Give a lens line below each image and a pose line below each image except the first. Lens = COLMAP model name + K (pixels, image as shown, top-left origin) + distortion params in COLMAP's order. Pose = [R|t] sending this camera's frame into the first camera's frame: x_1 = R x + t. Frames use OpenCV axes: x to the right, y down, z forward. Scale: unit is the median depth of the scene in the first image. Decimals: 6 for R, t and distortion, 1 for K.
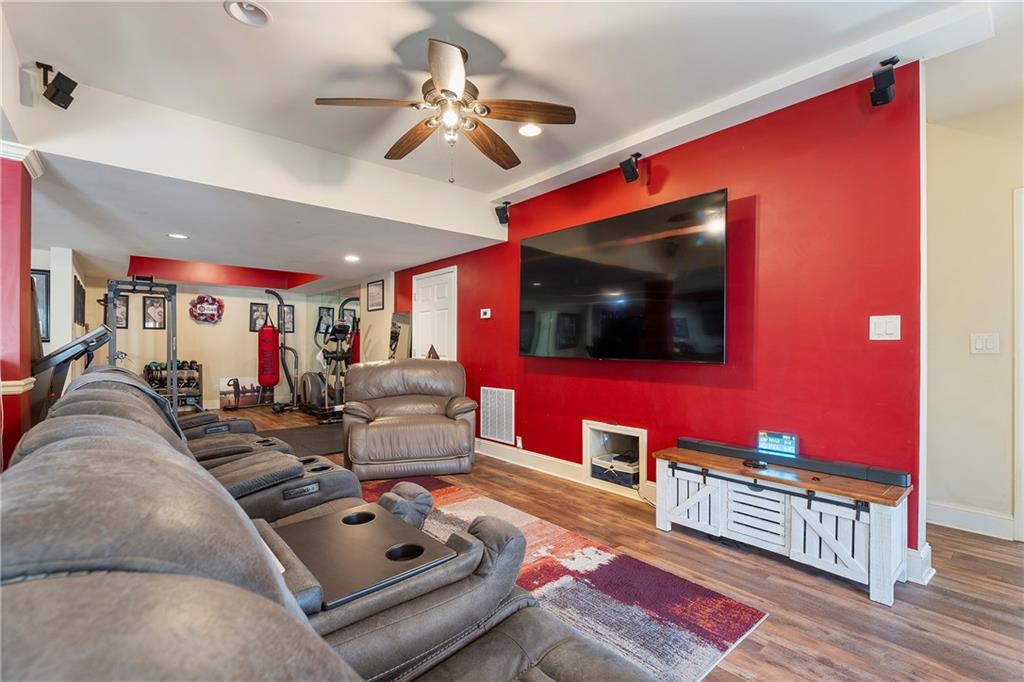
lens RADIAL K [[459.1, 0, 511.0], [0, 459.1, 347.5], [0, 0, 1]] dist [0.001038, -0.001709]
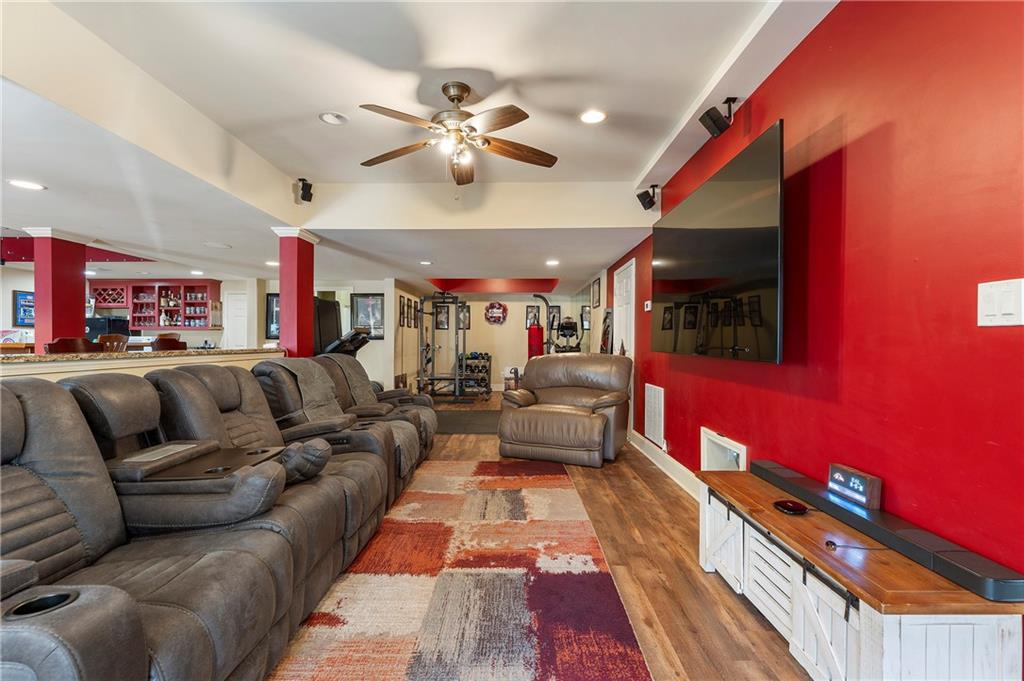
lens RADIAL K [[459.1, 0, 514.5], [0, 459.1, 340.8], [0, 0, 1]] dist [0.001038, -0.001709]
pose [[0.757607, -0.004210, -0.652697, 0.419612], [0.001458, 0.999988, -0.004758, 0.002249], [0.652709, 0.002653, 0.757604, 0.123140]]
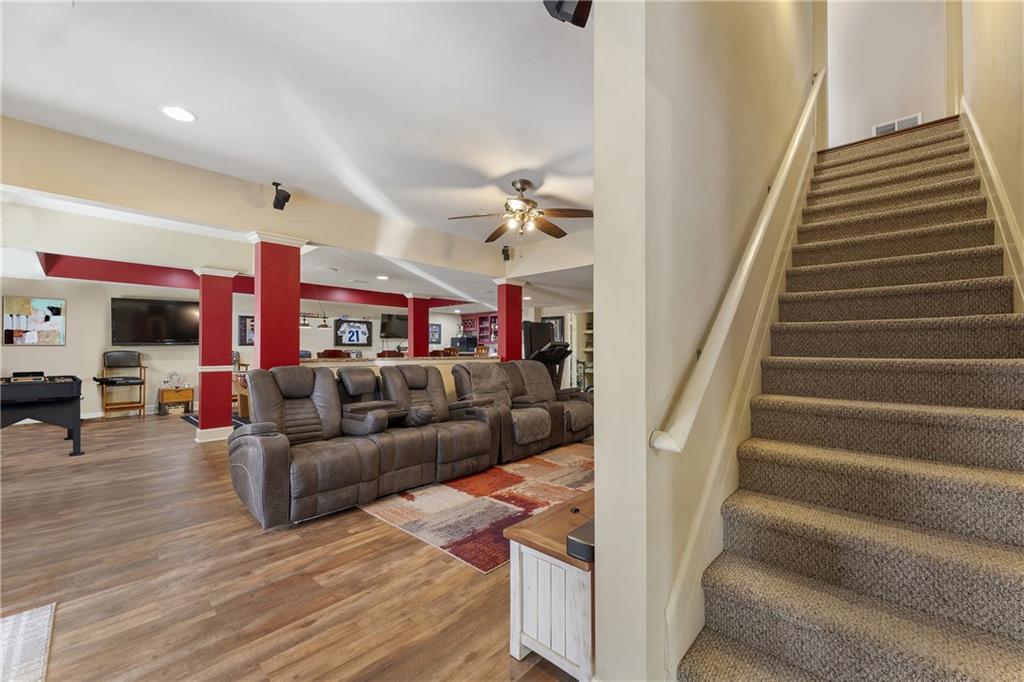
lens RADIAL K [[412.6, 0, 517.3], [0, 412.6, 343.8], [0, 0, 1]] dist [0.000987, -0.000312]
pose [[0.126035, -0.018840, -0.991847, 0.788840], [-0.002519, 0.999810, -0.019312, -0.002450], [0.992023, 0.004933, 0.125963, 0.445968]]
